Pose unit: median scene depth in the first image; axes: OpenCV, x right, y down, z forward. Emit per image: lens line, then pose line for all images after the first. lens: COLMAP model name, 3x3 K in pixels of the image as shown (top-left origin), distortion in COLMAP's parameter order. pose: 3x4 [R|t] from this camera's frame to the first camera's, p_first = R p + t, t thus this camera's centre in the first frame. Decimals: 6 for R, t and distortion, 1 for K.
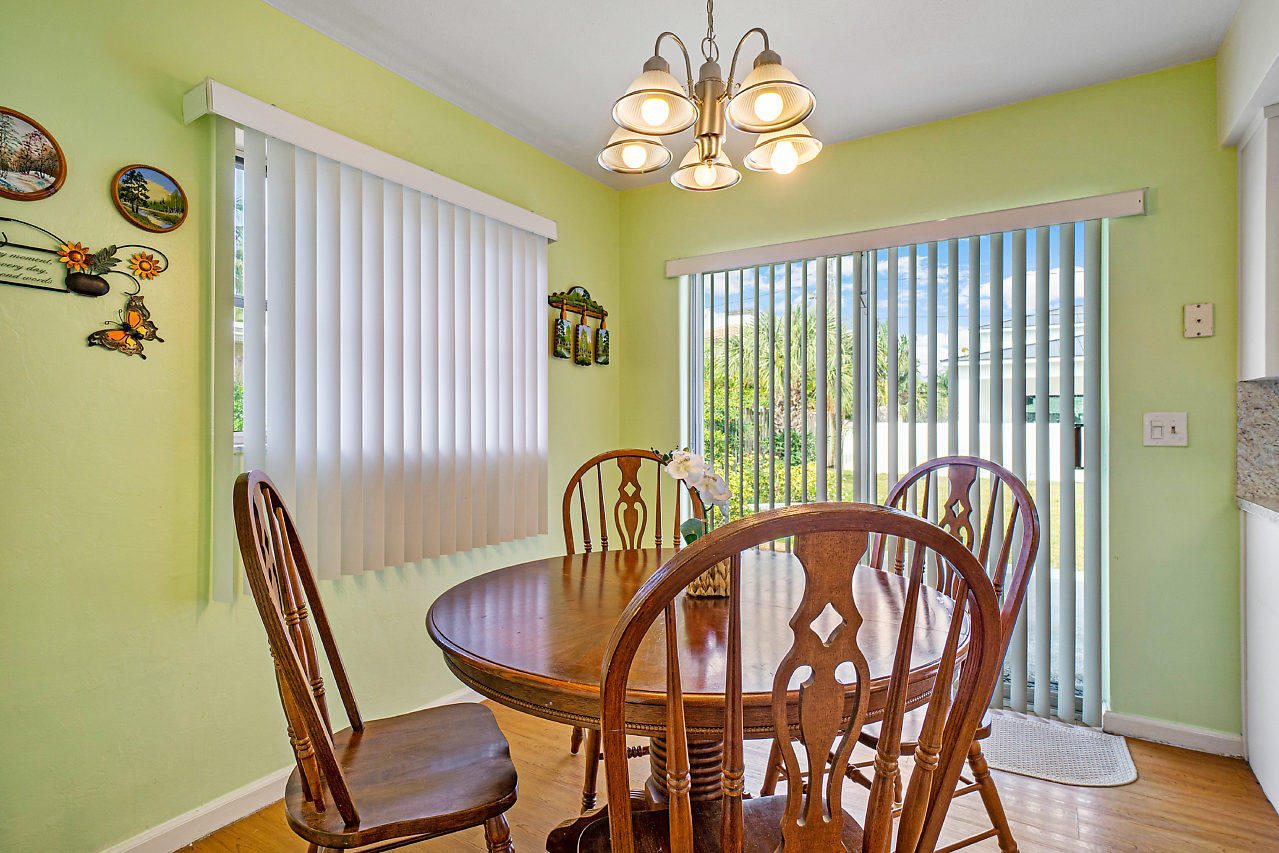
lens RADIAL K [[677.5, 0, 641.0], [0, 677.5, 428.0], [0, 0, 1]] dist [-0.004545, -0.000430]
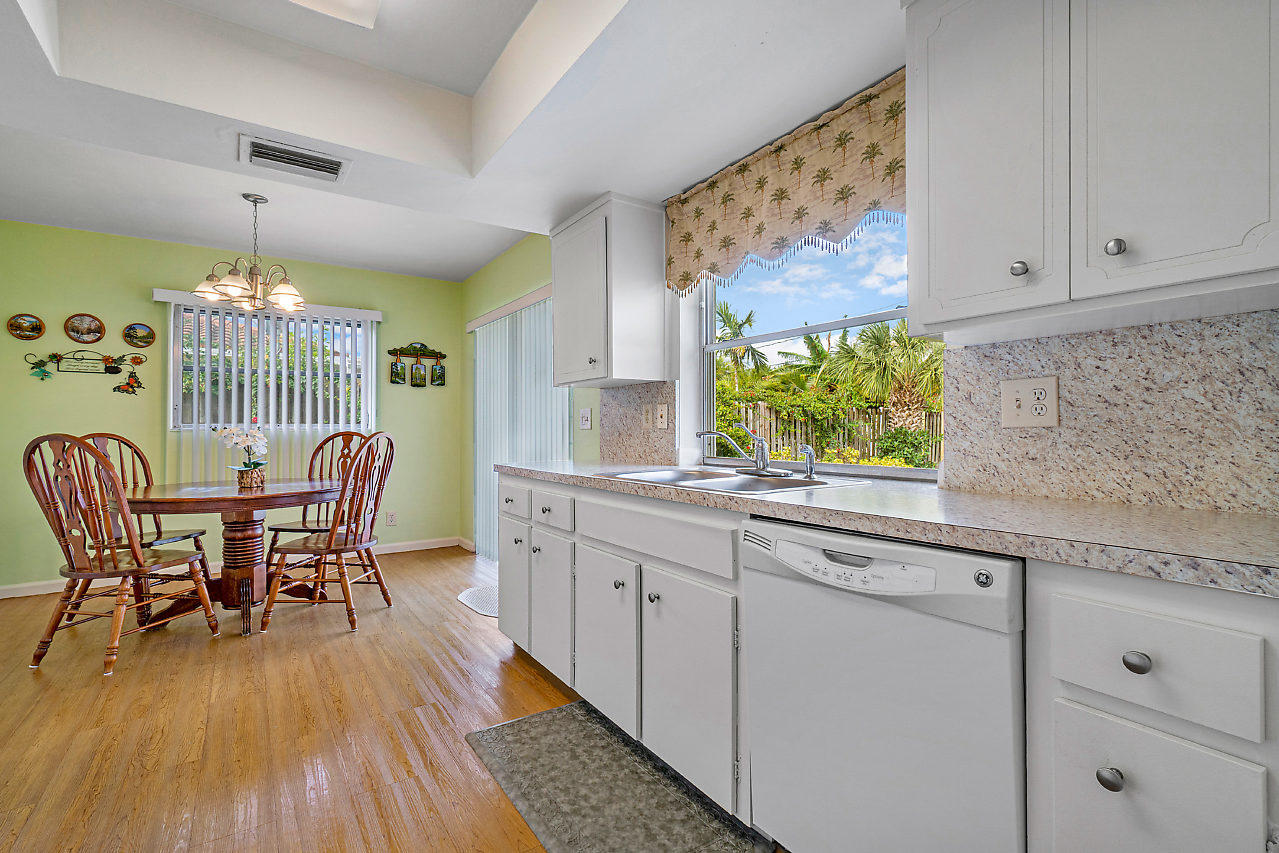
lens RADIAL K [[585.1, 0, 638.7], [0, 585.1, 426.7], [0, 0, 1]] dist [0.000524, 0.000115]
pose [[0.908799, -0.003138, -0.417221, 2.082305], [0.001277, 0.999988, -0.004741, 0.037288], [0.417231, 0.003776, 0.908792, -0.289762]]
